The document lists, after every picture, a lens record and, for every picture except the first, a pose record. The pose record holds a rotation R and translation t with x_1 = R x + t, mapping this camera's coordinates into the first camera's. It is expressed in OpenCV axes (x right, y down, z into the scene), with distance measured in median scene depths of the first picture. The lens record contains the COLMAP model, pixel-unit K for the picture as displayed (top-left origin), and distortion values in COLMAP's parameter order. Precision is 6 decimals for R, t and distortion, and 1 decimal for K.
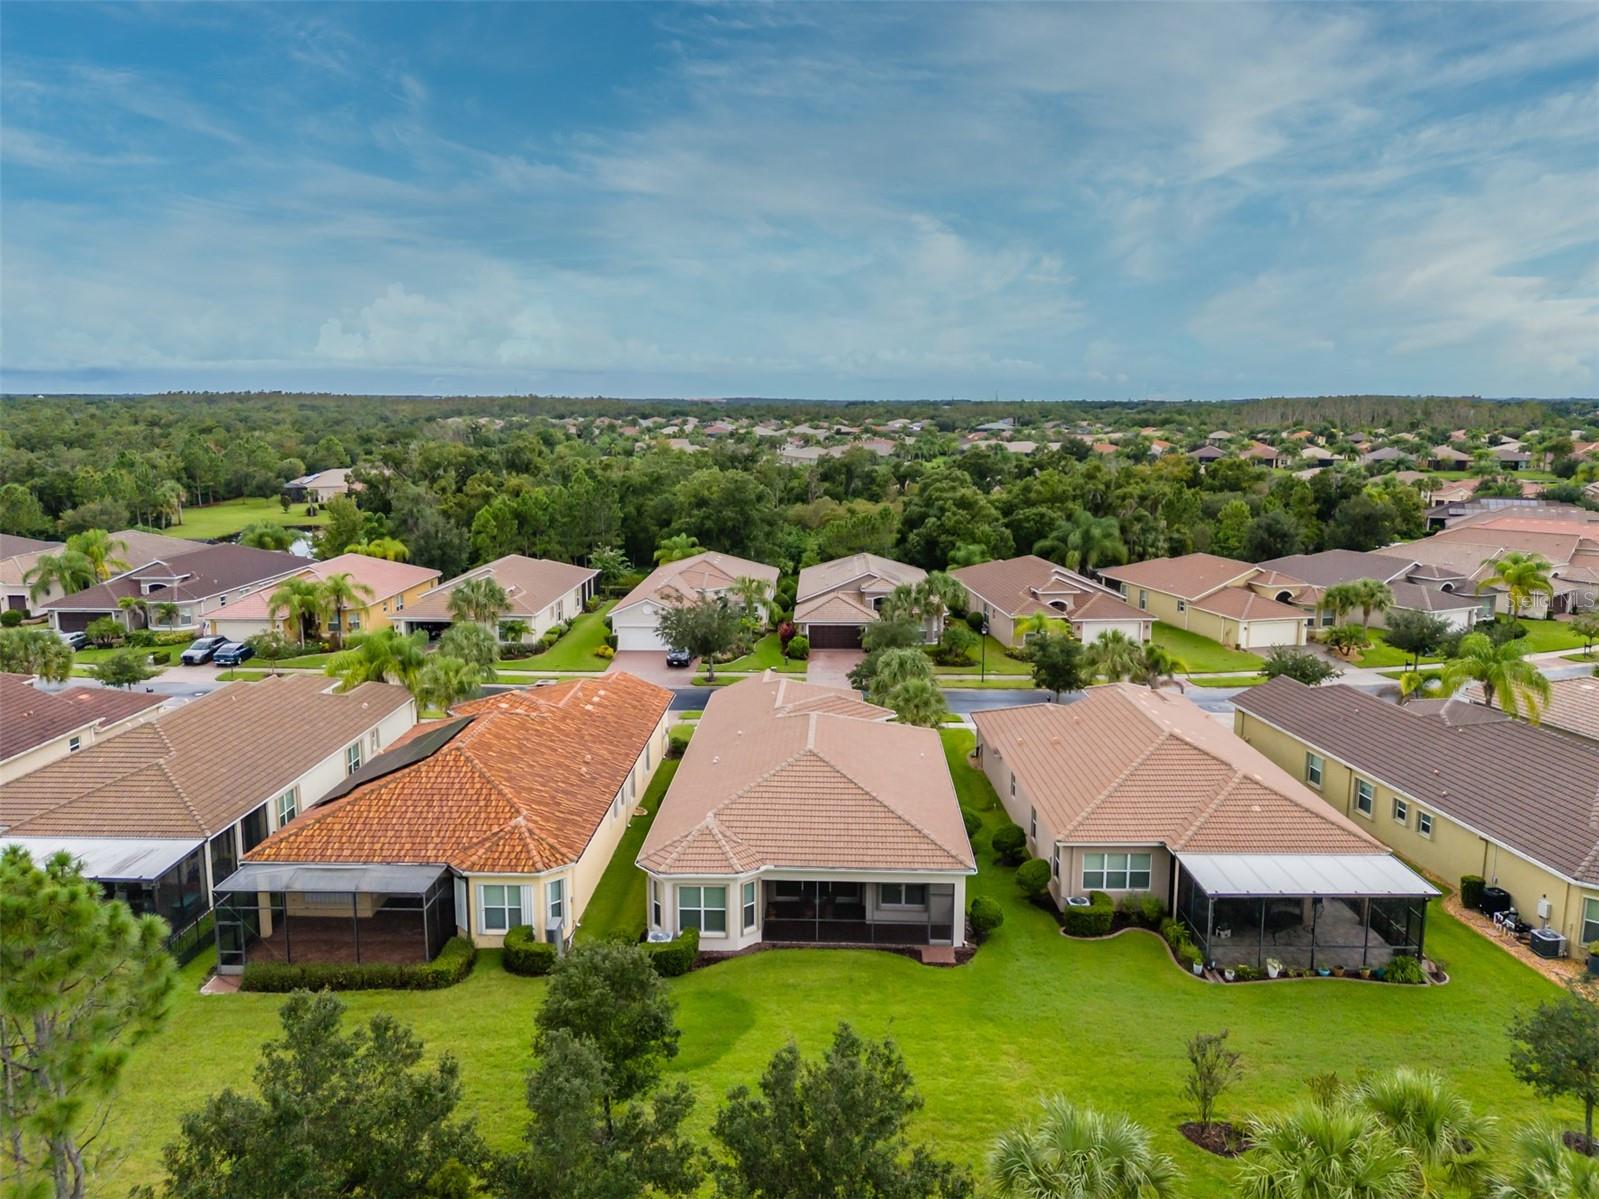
lens RADIAL K [[1161.8, 0, 801.8], [0, 1161.8, 598.2], [0, 0, 1]] dist [0.086303, -0.092350]
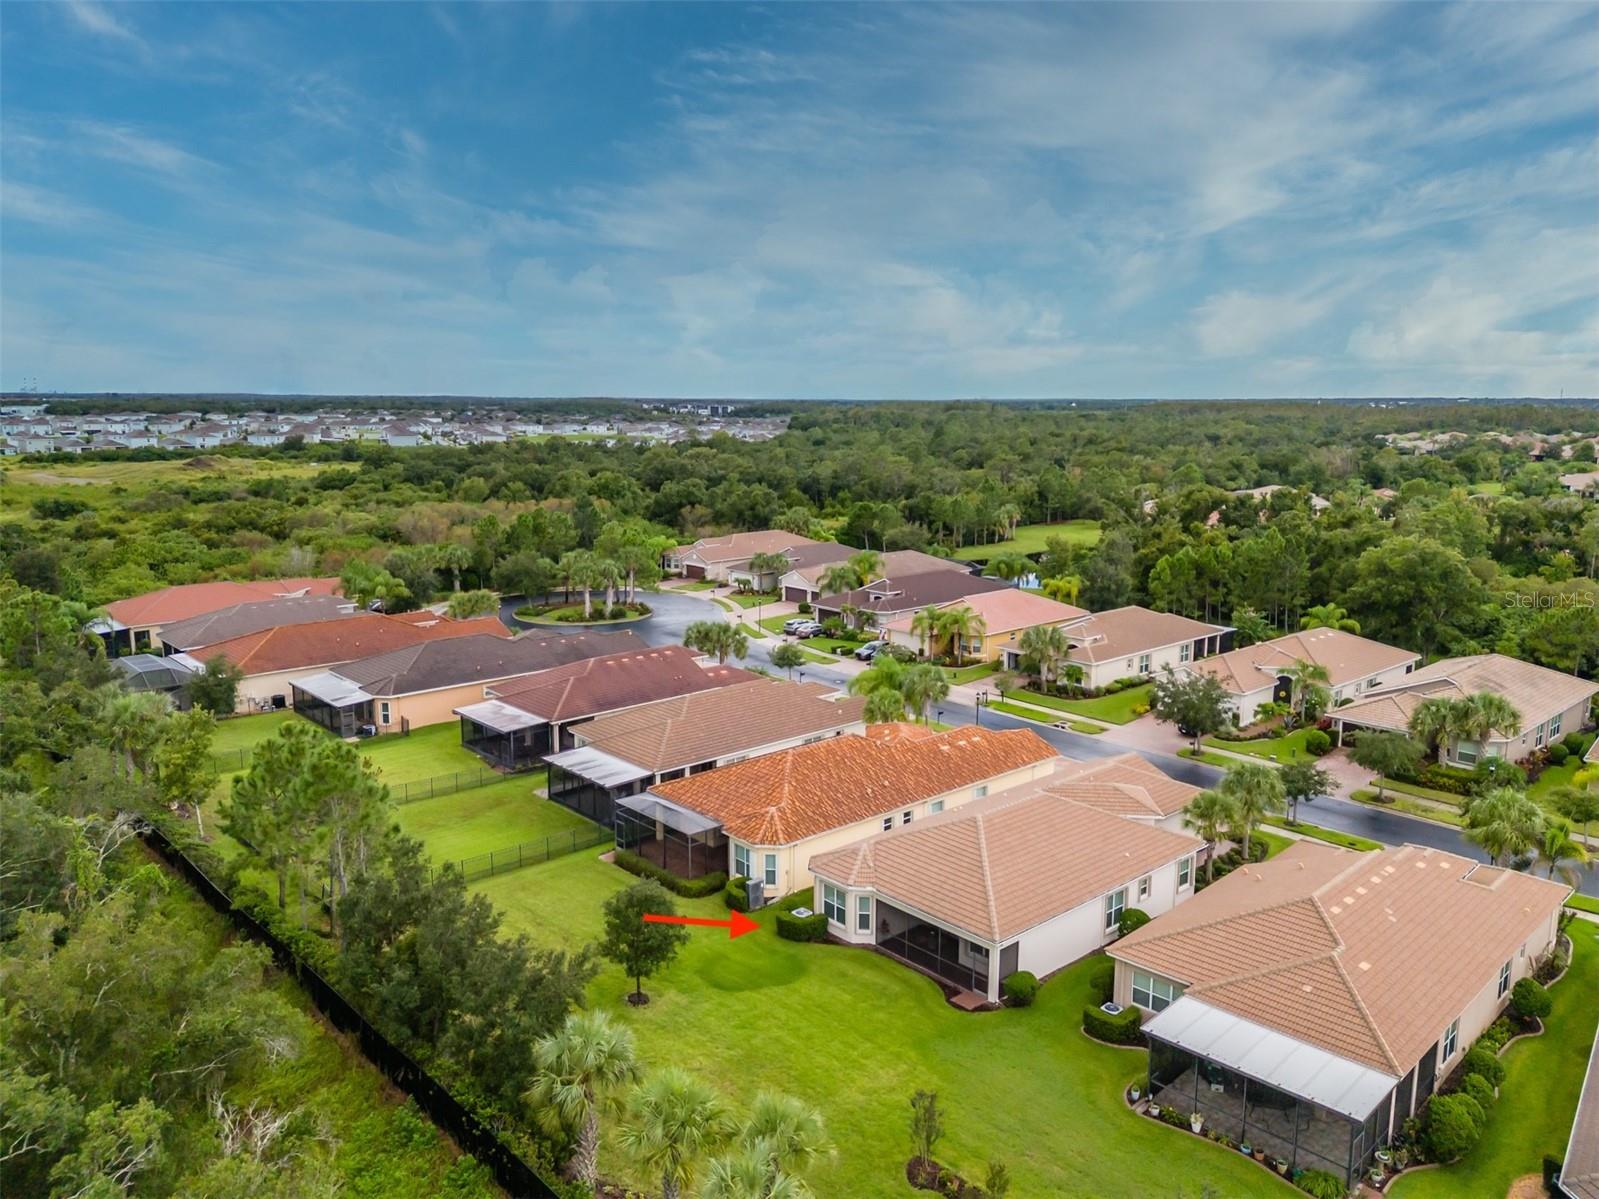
lens RADIAL K [[1161.8, 0, 801.8], [0, 1161.8, 598.2], [0, 0, 1]] dist [0.086303, -0.092350]
pose [[0.697862, 0.121681, -0.705820, 0.800900], [-0.123872, 0.991118, 0.048391, -0.150305], [0.705439, 0.053661, 0.706736, -0.017491]]
